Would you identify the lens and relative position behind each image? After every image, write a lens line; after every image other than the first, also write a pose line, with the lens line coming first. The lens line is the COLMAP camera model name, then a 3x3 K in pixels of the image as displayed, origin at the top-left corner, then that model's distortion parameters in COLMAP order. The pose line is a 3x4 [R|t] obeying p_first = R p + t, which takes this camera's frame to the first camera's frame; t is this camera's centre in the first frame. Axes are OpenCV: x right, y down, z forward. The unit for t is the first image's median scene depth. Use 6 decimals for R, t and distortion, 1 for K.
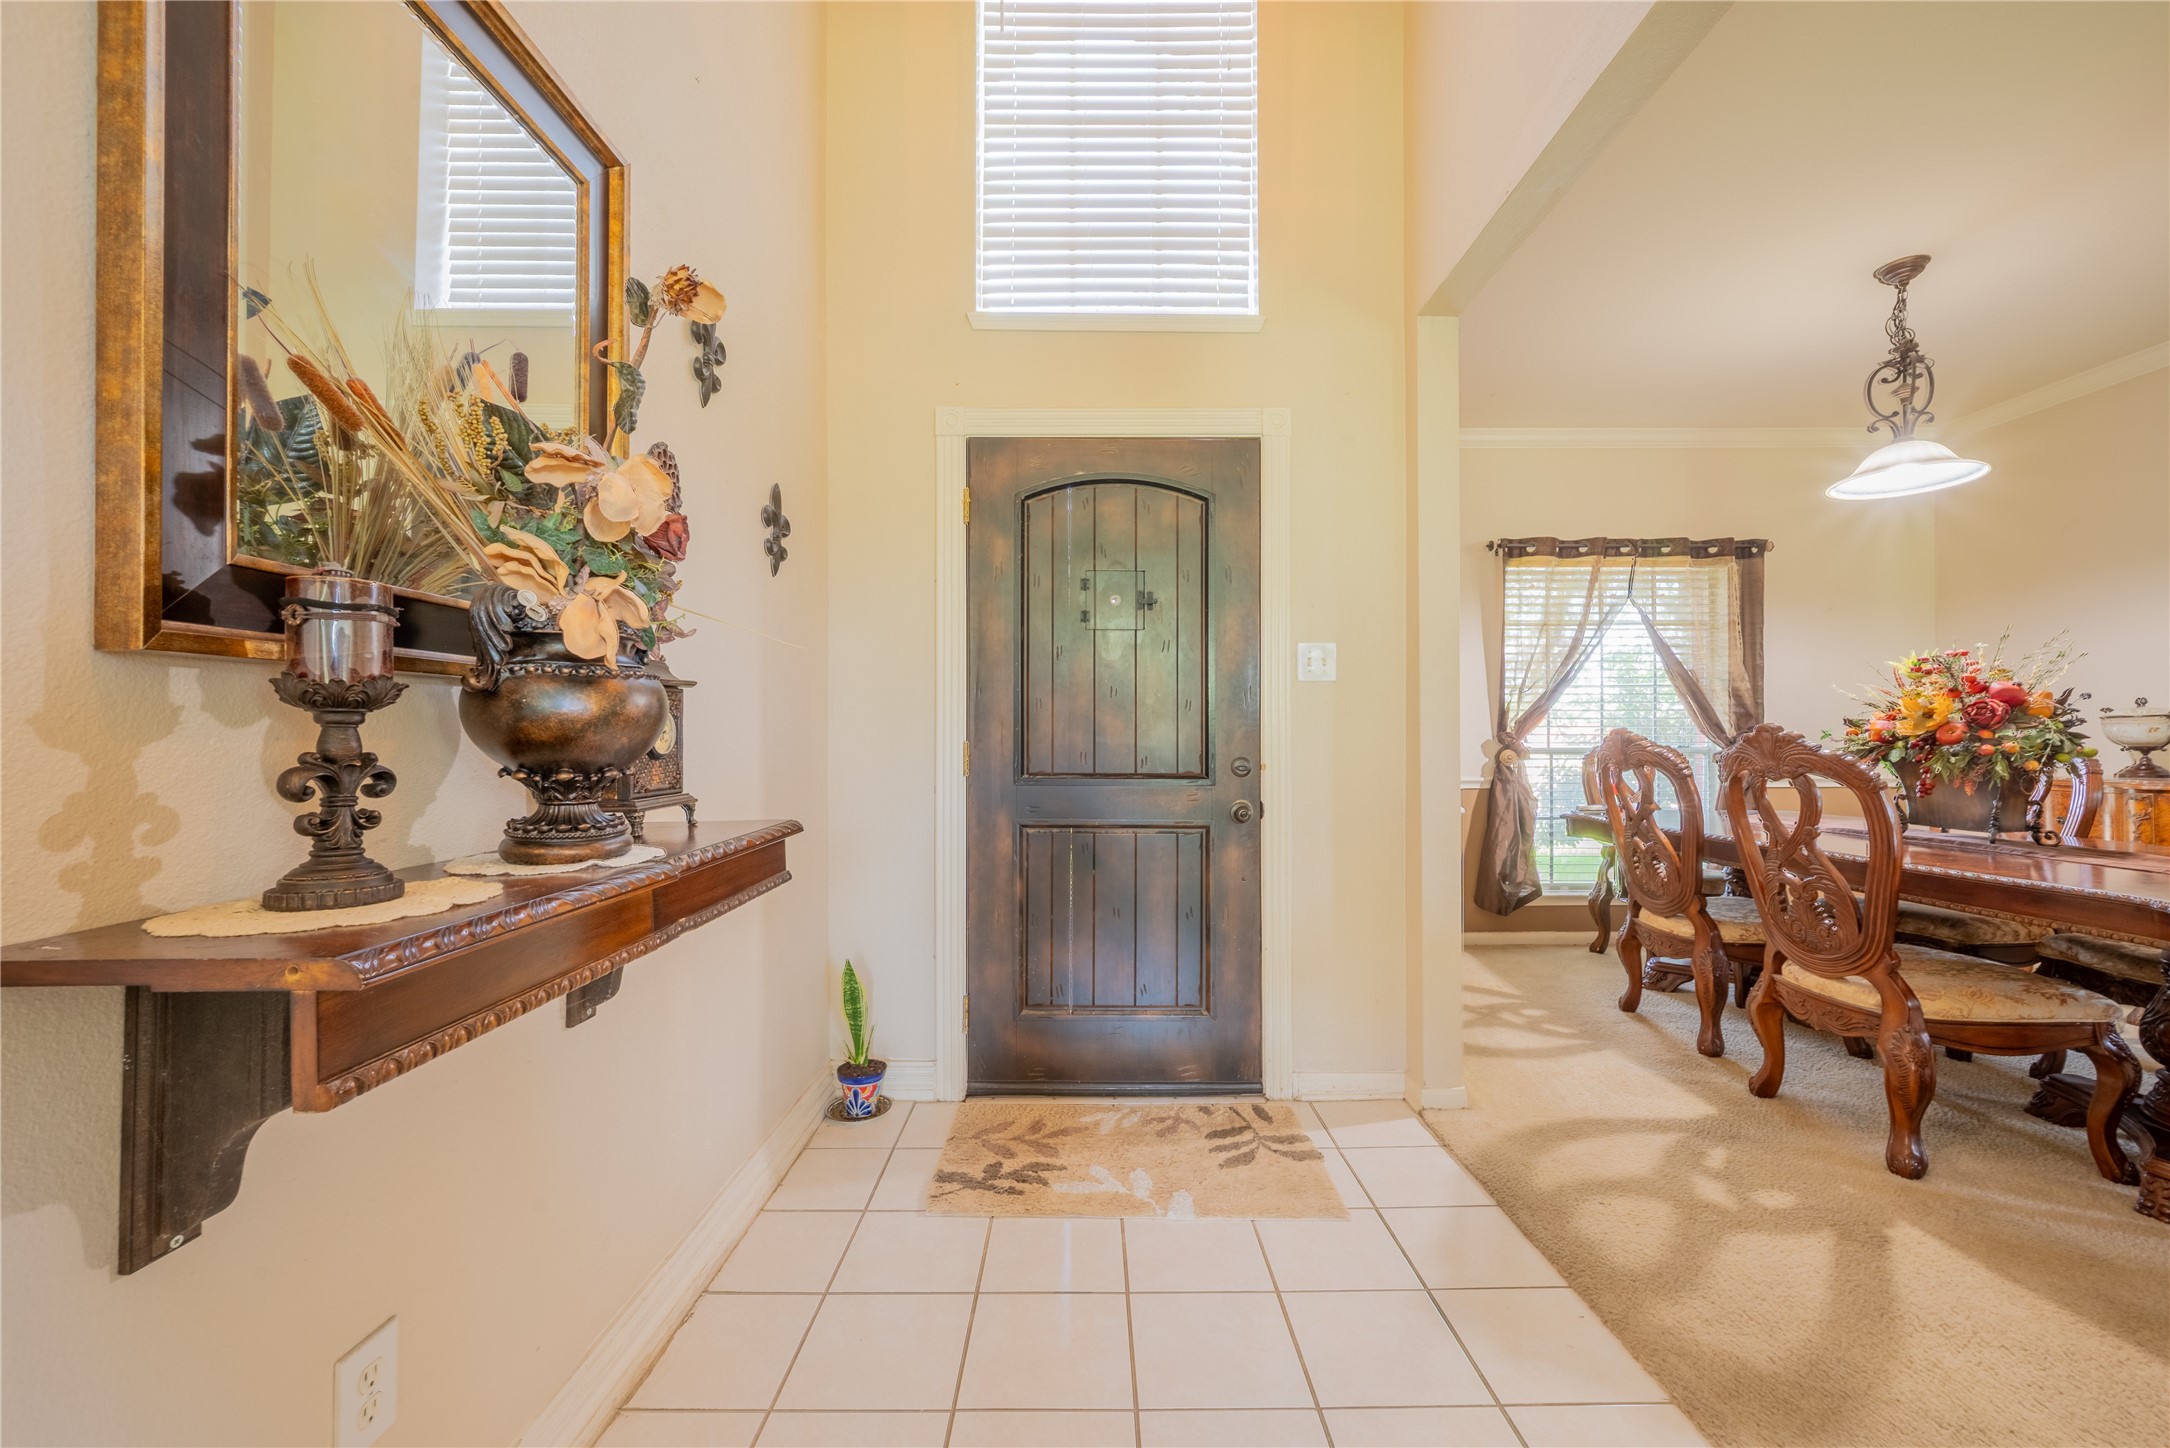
lens RADIAL K [[852.4, 0, 1097.2], [0, 852.4, 729.4], [0, 0, 1]] dist [-0.001488, 0.001035]
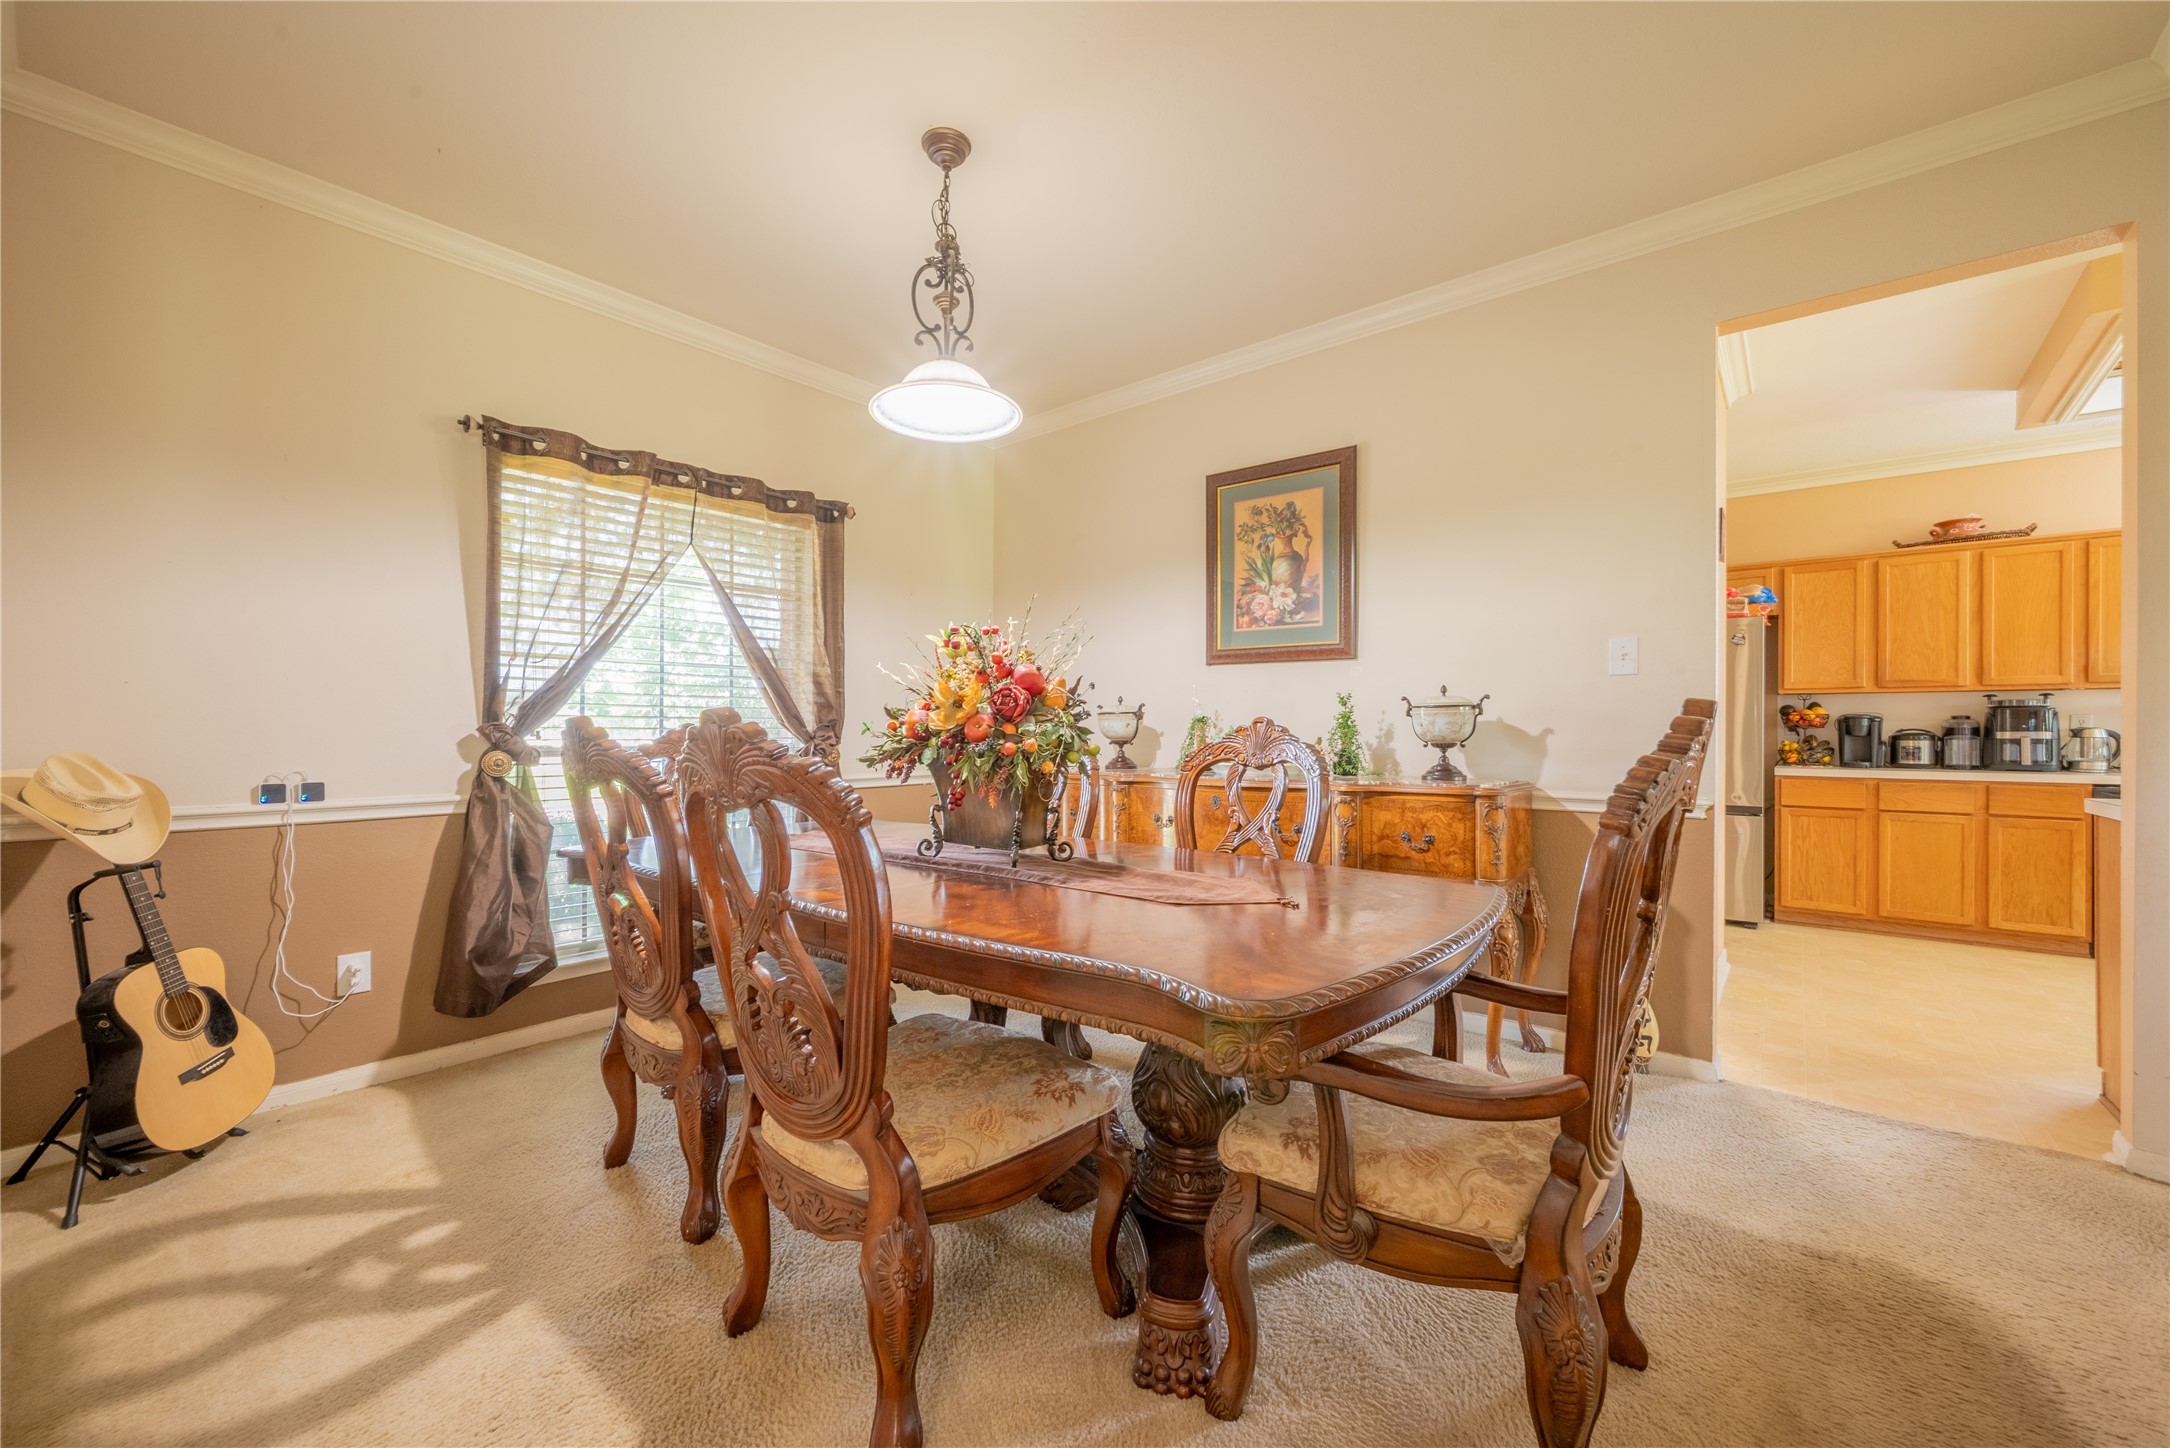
lens RADIAL K [[852.4, 0, 1075.8], [0, 852.4, 731.9], [0, 0, 1]] dist [-0.001488, 0.001035]
pose [[0.656714, 0.000697, 0.754139, 0.422567], [-0.008197, 0.999947, 0.006214, 0.002690], [-0.754095, -0.010262, 0.656685, 0.376808]]
